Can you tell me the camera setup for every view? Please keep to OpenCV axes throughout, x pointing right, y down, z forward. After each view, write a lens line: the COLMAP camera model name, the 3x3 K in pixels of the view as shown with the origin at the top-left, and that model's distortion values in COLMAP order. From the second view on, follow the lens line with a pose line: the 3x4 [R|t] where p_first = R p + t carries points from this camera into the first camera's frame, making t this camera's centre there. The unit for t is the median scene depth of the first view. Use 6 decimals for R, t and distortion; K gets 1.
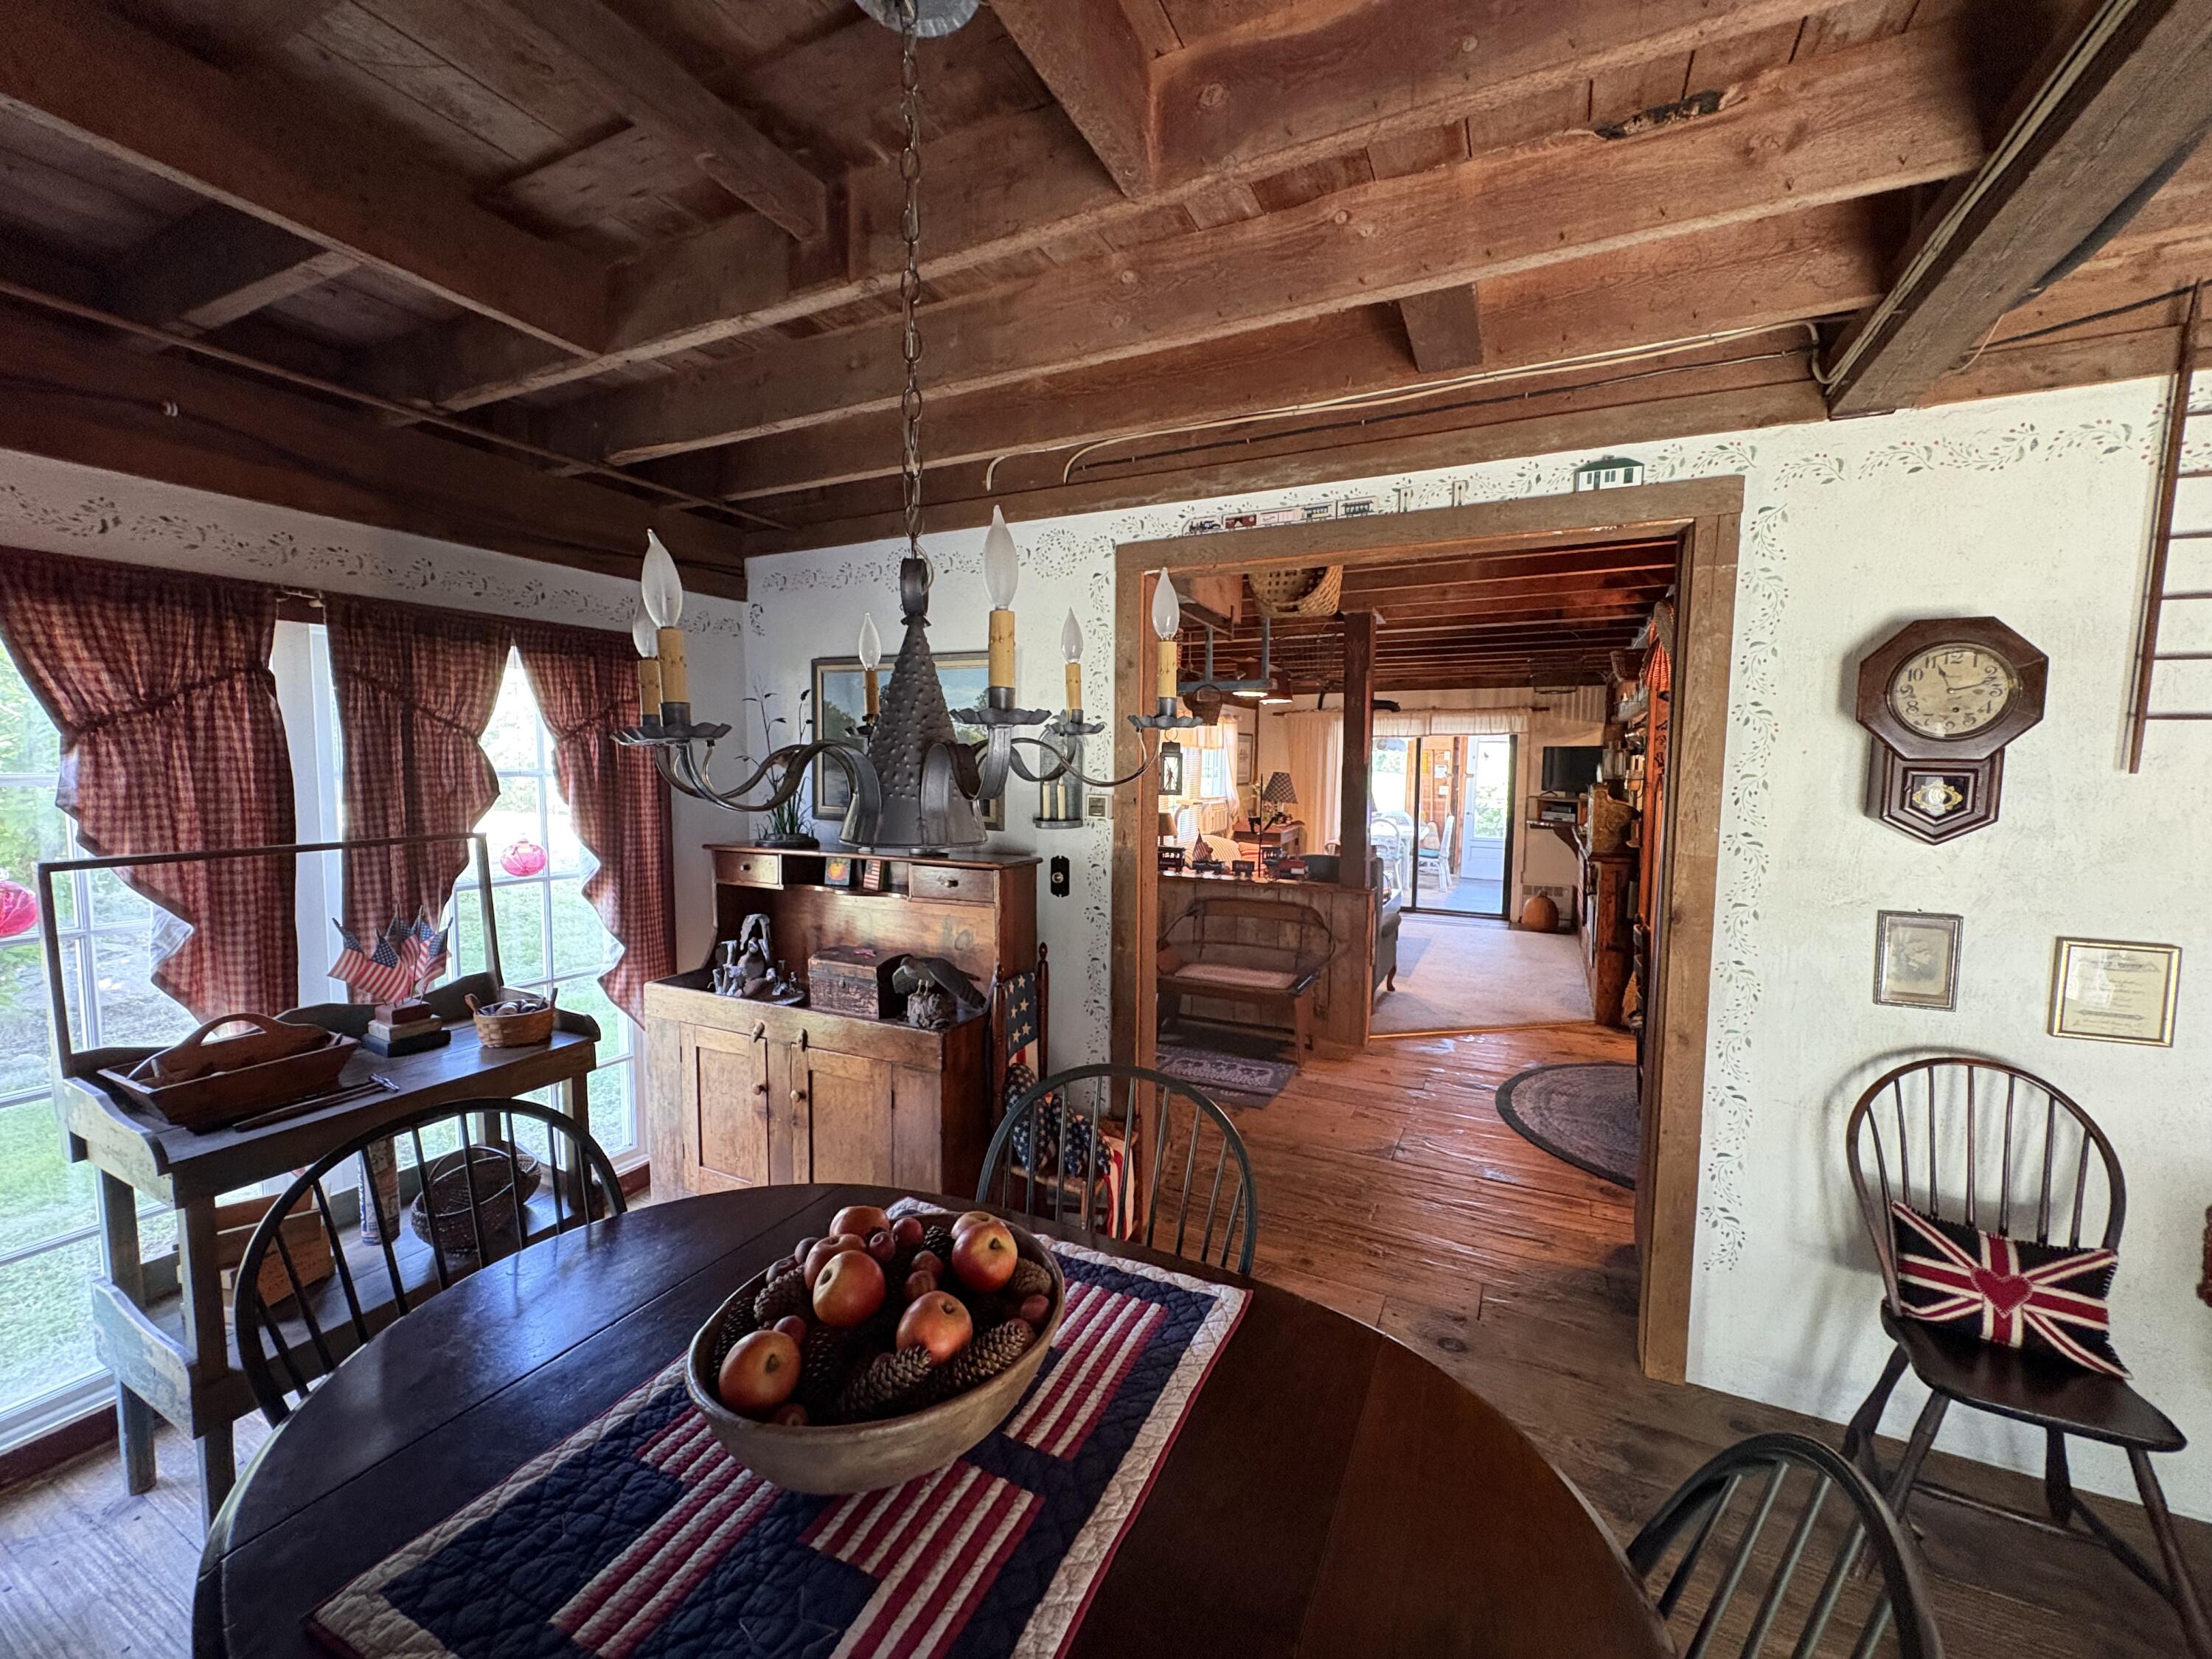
lens RADIAL K [[875.7, 0, 1102.1], [0, 875.7, 826.1], [0, 0, 1]] dist [-0.000007, -0.000144]
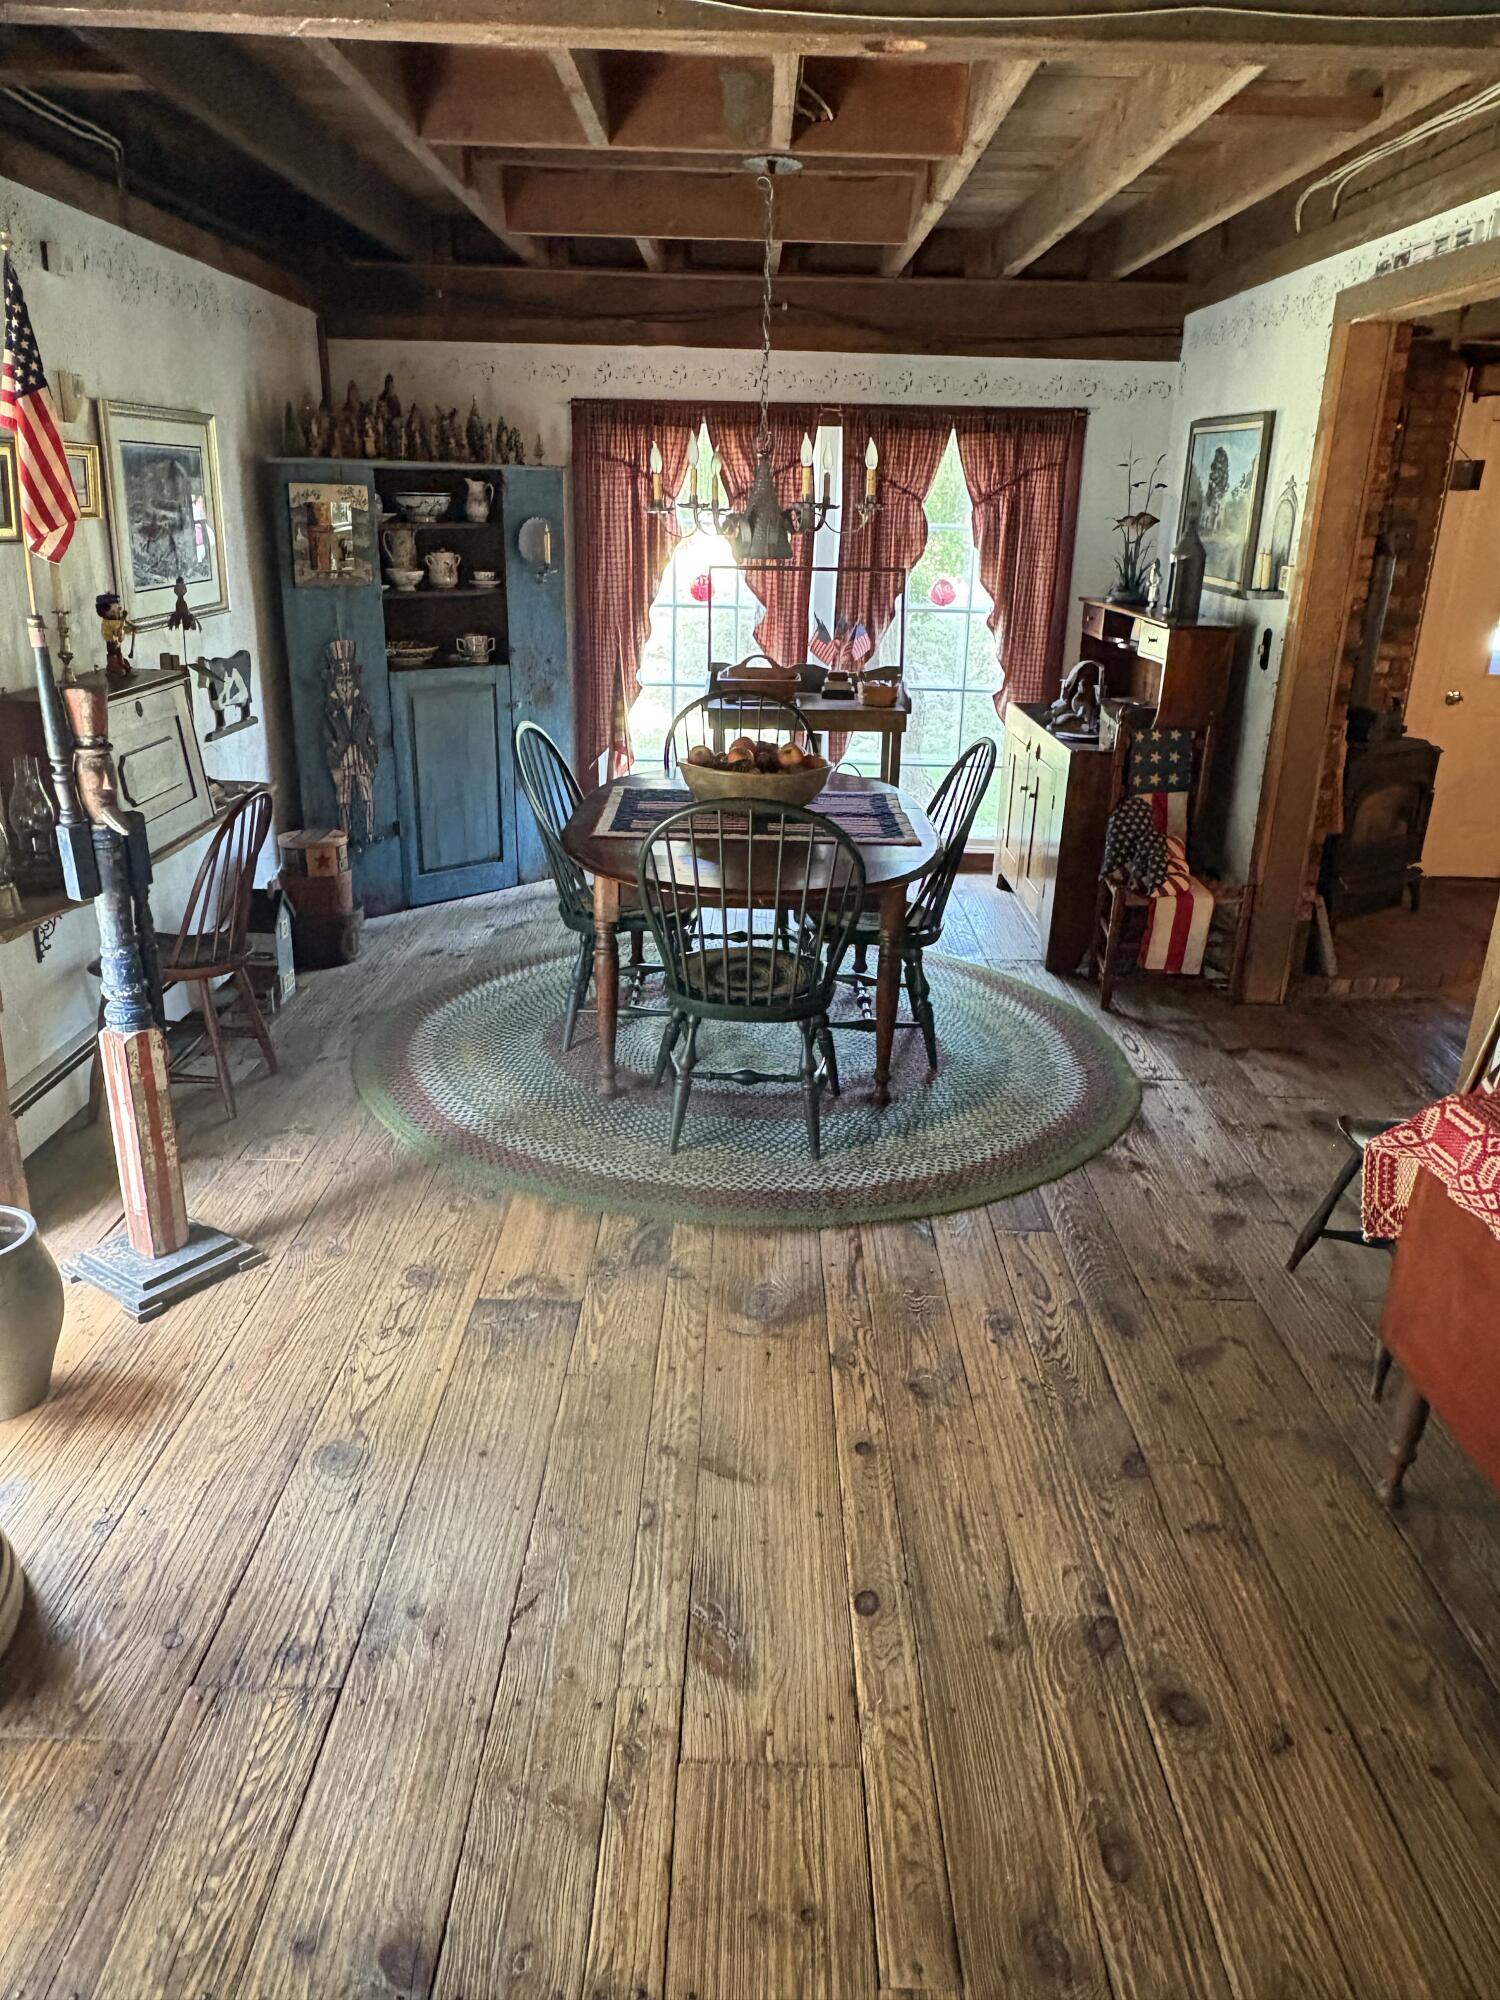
lens RADIAL K [[1401.5, 0, 750.4], [0, 1401.5, 1000.1], [0, 0, 1]] dist [0.032132, 0.001687]
pose [[0.436327, 0.312028, -0.843953, 1.301230], [-0.091530, 0.948473, 0.303350, 0.001998], [0.895121, -0.055113, 0.442404, -0.308261]]
